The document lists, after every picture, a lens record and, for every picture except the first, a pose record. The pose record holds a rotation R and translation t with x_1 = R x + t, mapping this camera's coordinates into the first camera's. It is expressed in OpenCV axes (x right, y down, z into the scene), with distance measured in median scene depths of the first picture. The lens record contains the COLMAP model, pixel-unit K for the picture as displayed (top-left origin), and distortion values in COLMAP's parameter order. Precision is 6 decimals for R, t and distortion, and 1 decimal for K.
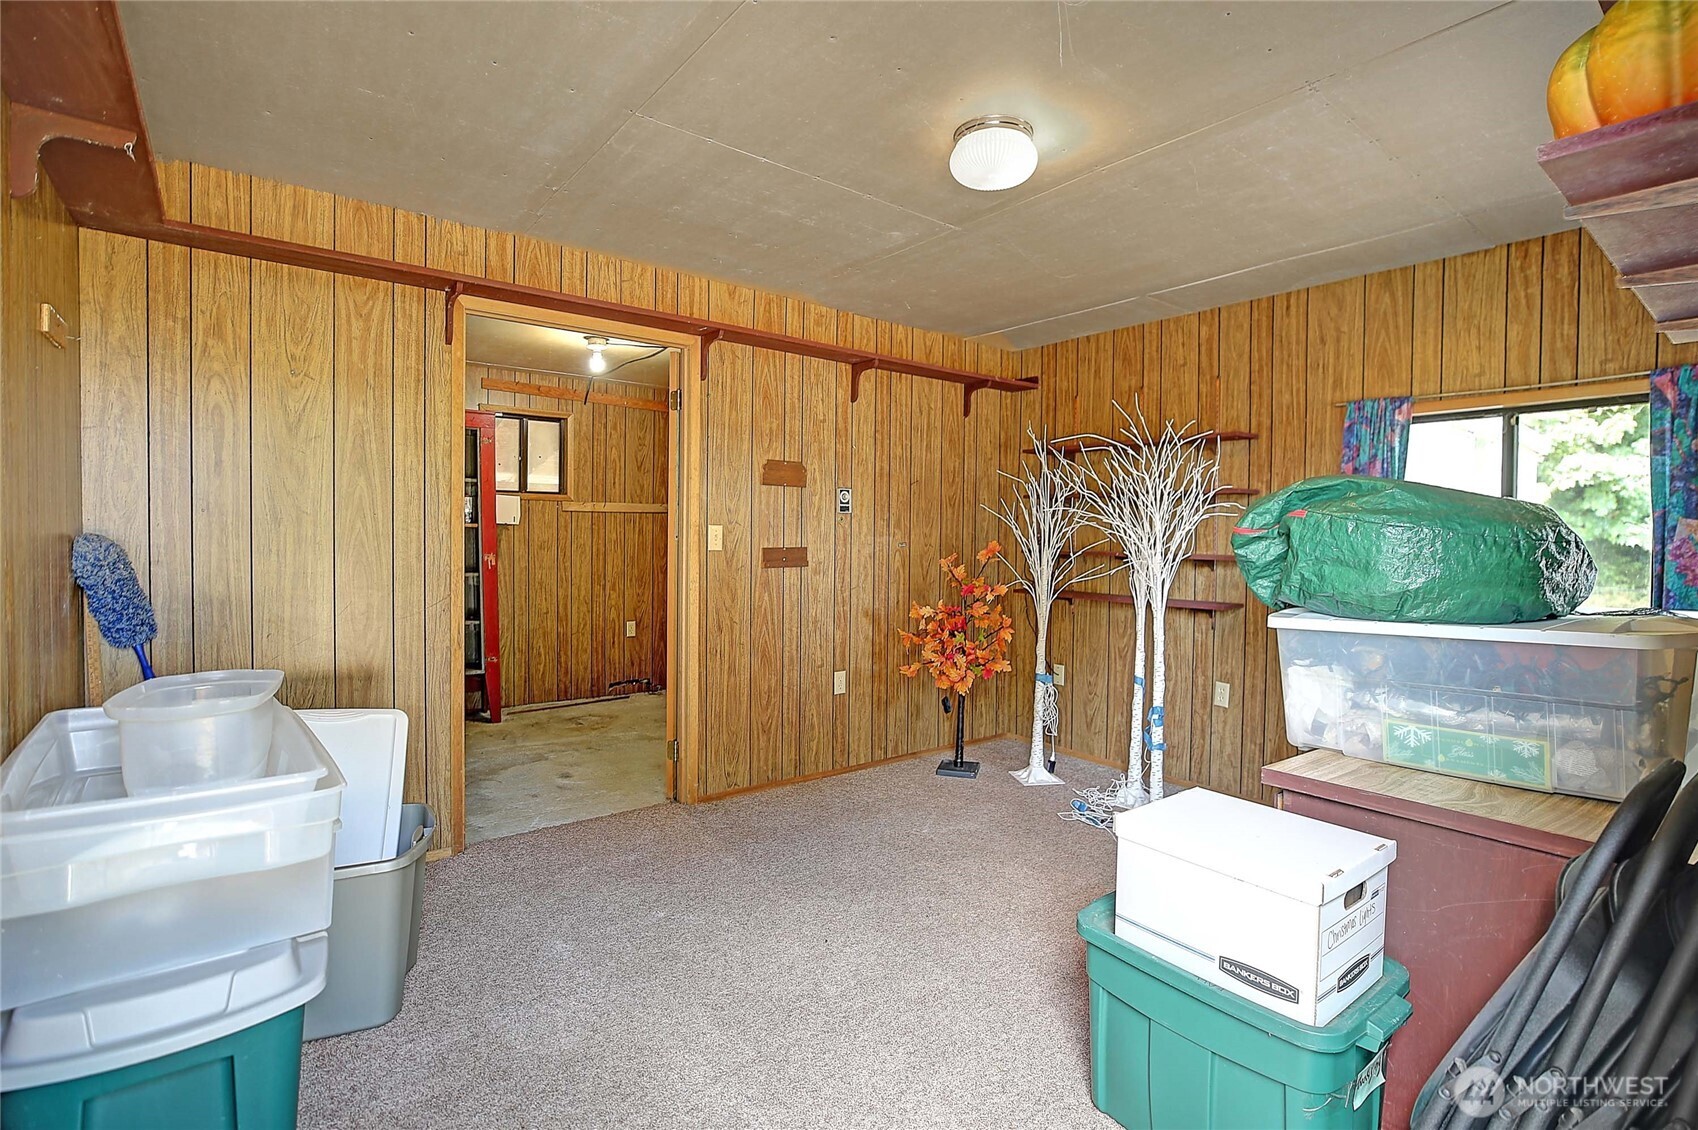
lens RADIAL K [[786.0, 0, 844.5], [0, 786.0, 556.0], [0, 0, 1]] dist [-0.006091, 0.000191]
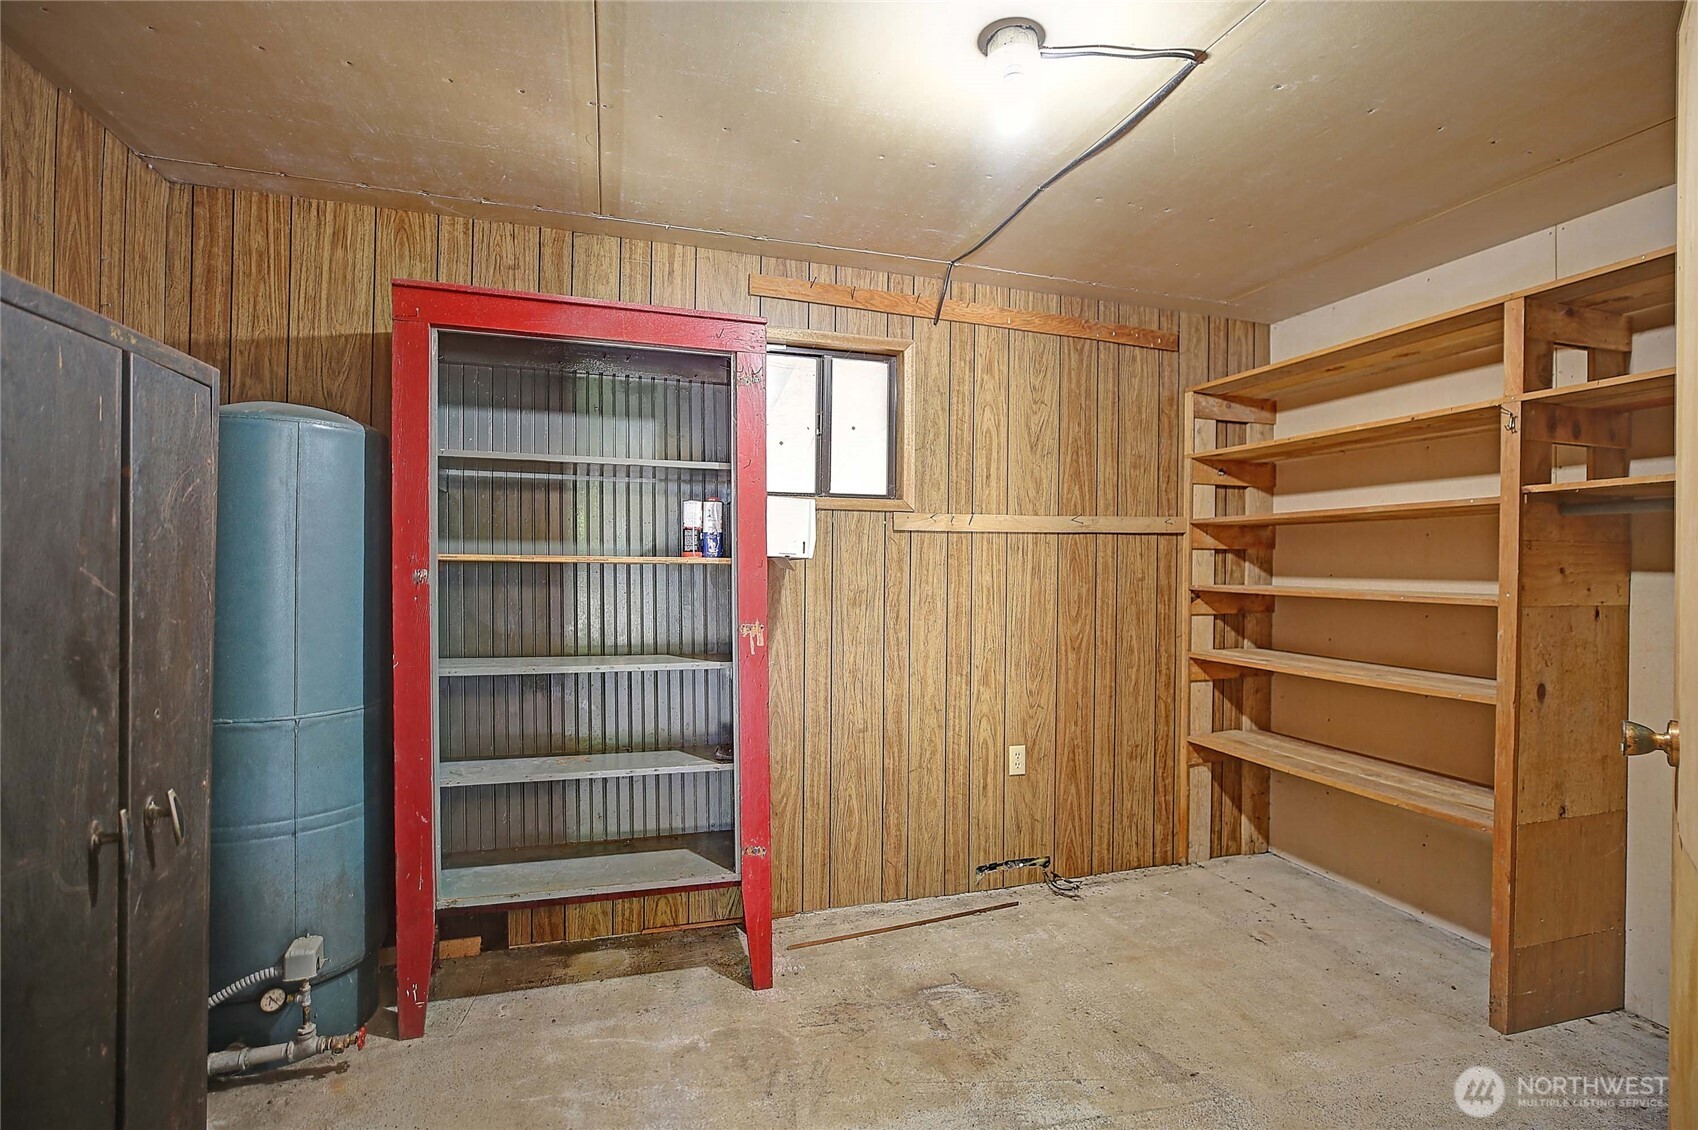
lens RADIAL K [[786.0, 0, 850.1], [0, 786.0, 566.8], [0, 0, 1]] dist [-0.006091, 0.000191]
pose [[0.932764, 0.000251, -0.360486, -0.199637], [-0.007213, 0.999813, -0.017966, -0.024428], [0.360414, 0.019358, 0.932591, 0.508679]]
